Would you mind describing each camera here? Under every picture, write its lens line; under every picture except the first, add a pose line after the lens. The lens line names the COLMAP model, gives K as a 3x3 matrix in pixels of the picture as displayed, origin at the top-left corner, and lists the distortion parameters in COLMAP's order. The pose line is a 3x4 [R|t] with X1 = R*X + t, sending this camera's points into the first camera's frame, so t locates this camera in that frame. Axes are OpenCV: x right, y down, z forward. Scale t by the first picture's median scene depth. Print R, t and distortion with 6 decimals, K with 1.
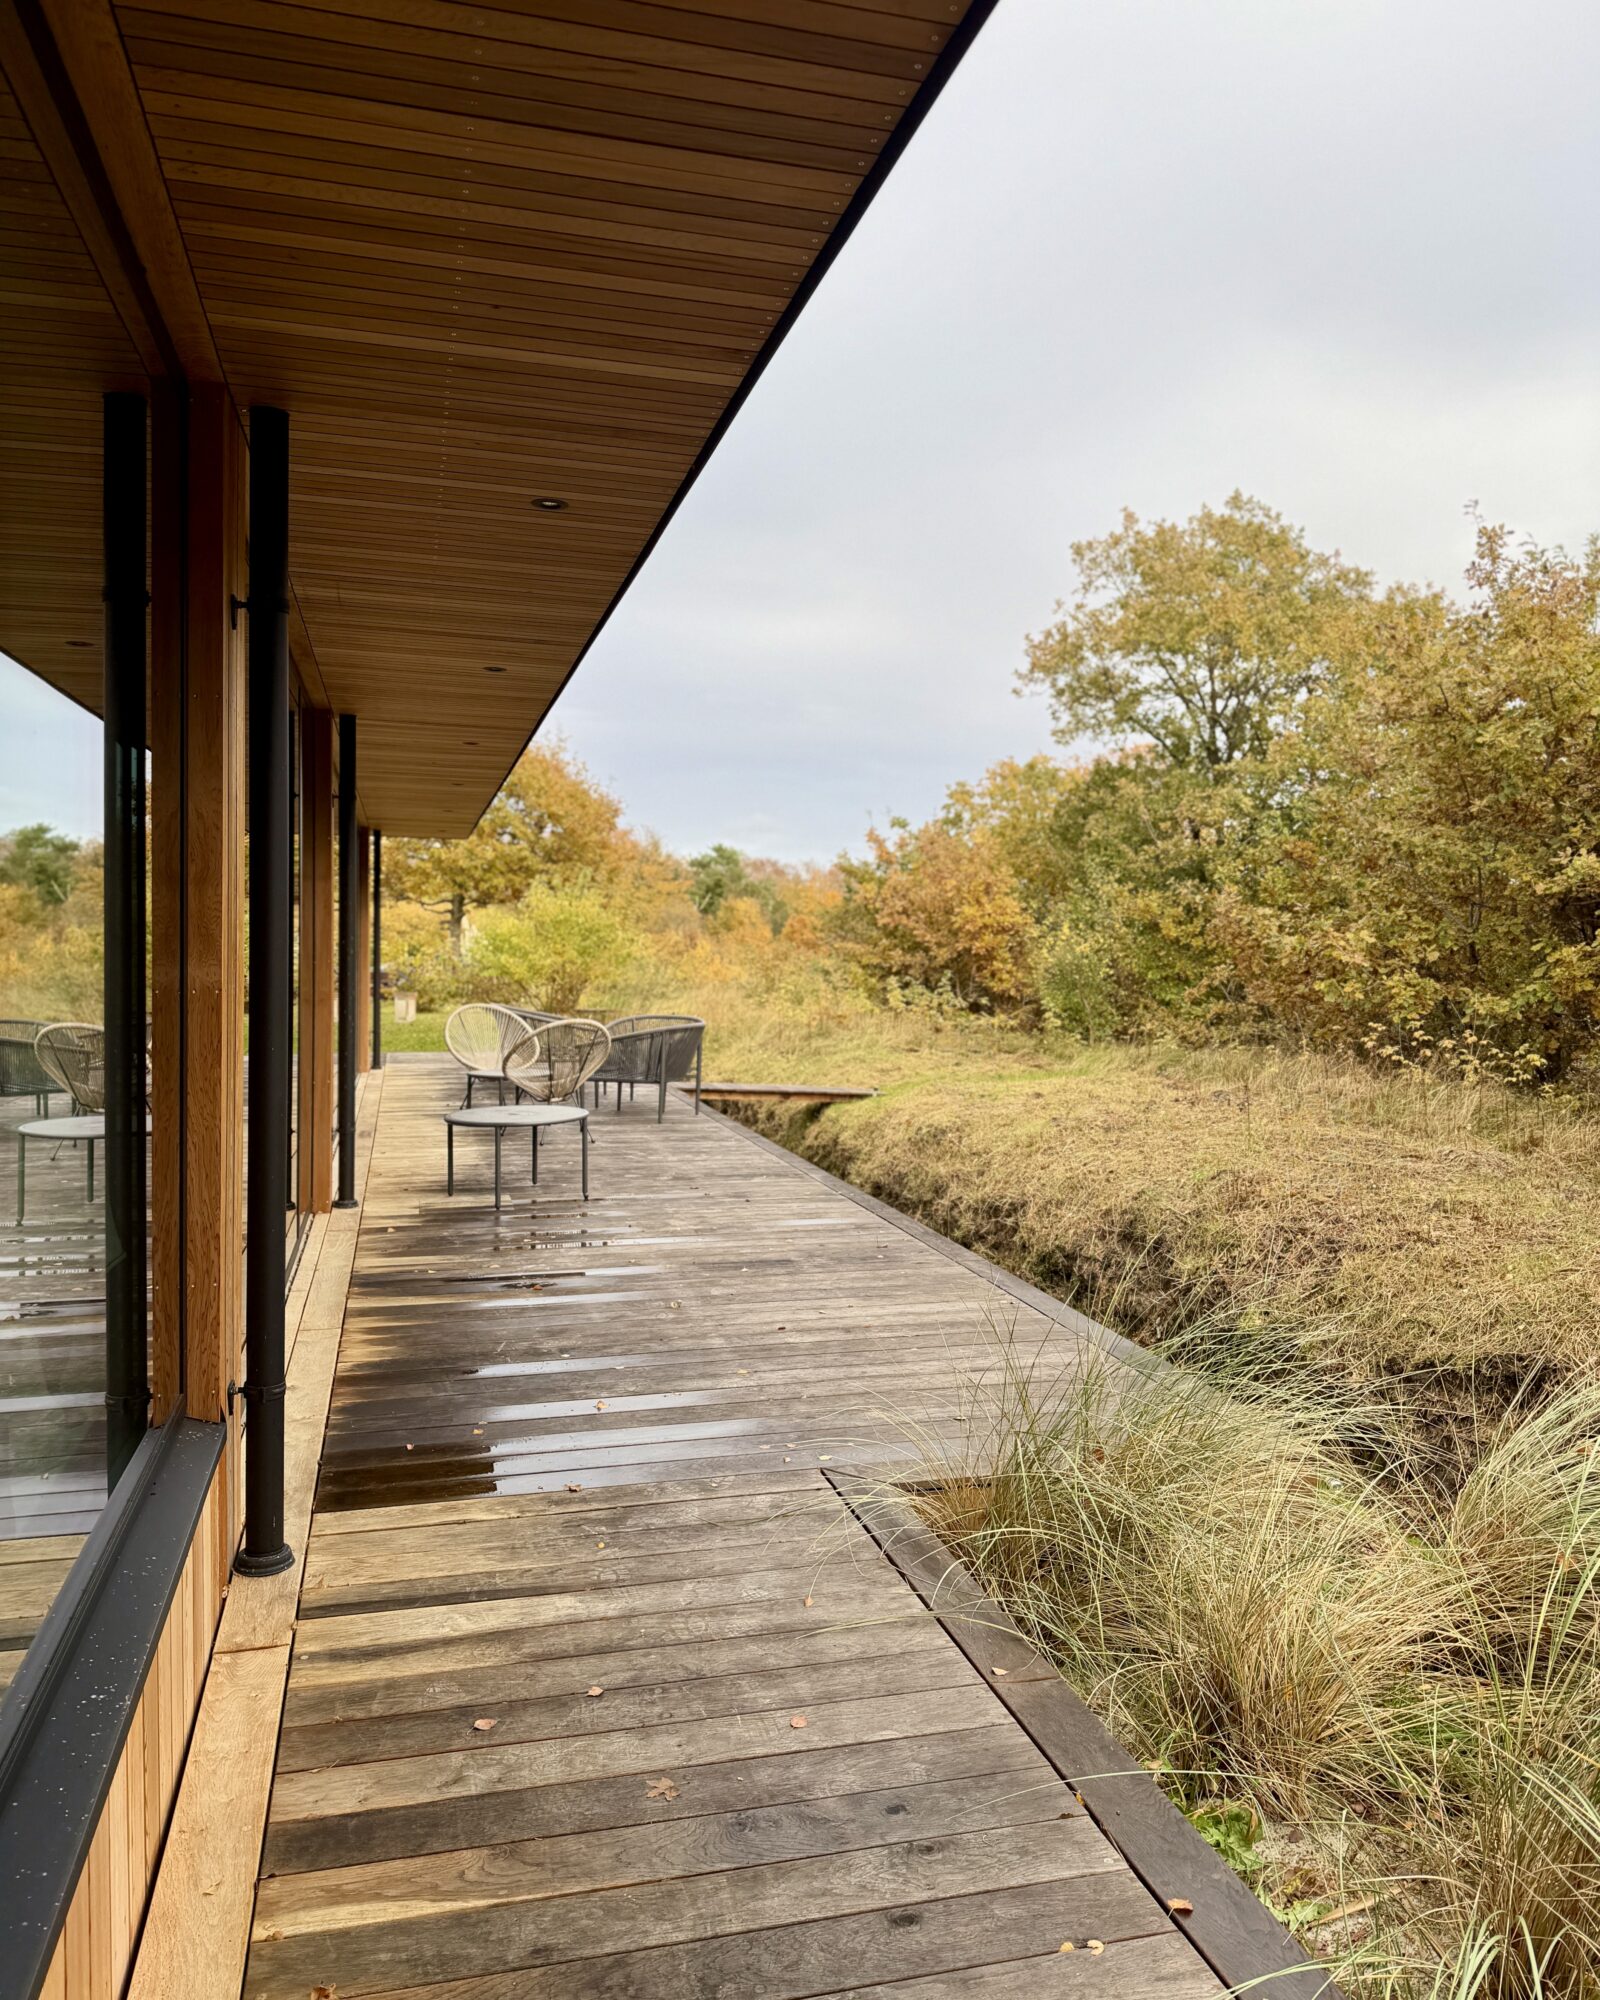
lens RADIAL K [[1490.8, 0, 844.1], [0, 1490.8, 975.7], [0, 0, 1]] dist [0.118203, -0.188094]
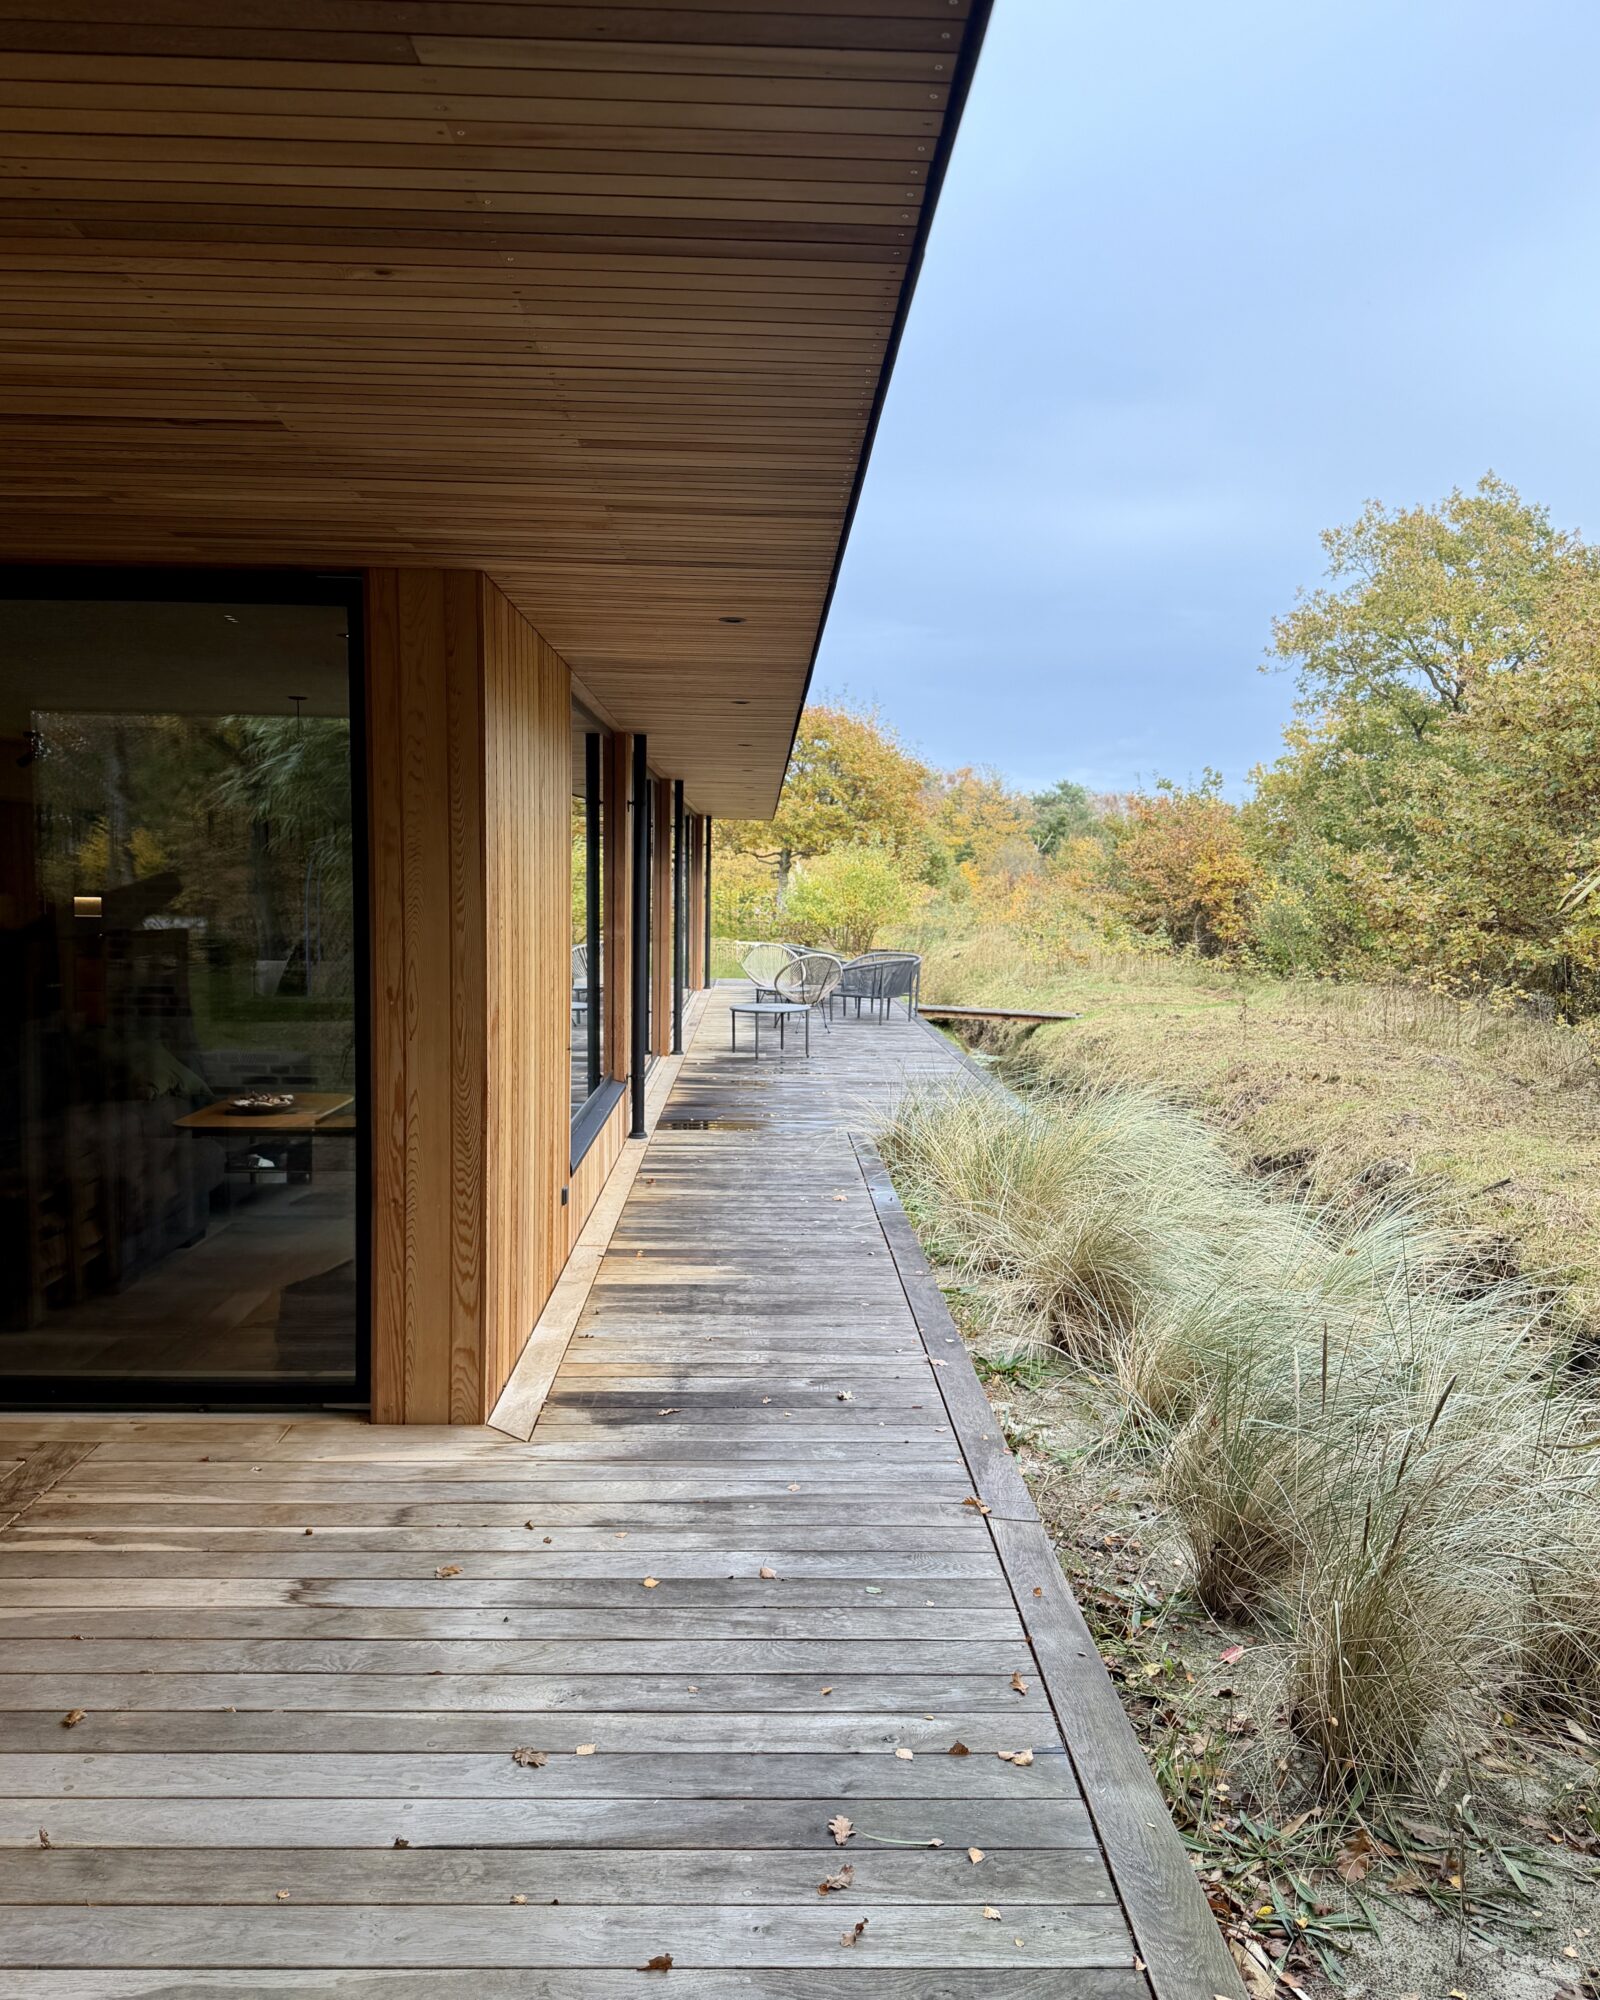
lens RADIAL K [[1512.6, 0, 800.0], [0, 1512.6, 1000.0], [0, 0, 1]] dist [-0.064016, -0.002688]
pose [[0.967936, 0.020041, -0.250396, 0.079918], [-0.006237, 0.998422, 0.055804, -0.004376], [0.251119, -0.052453, 0.966534, -0.214403]]
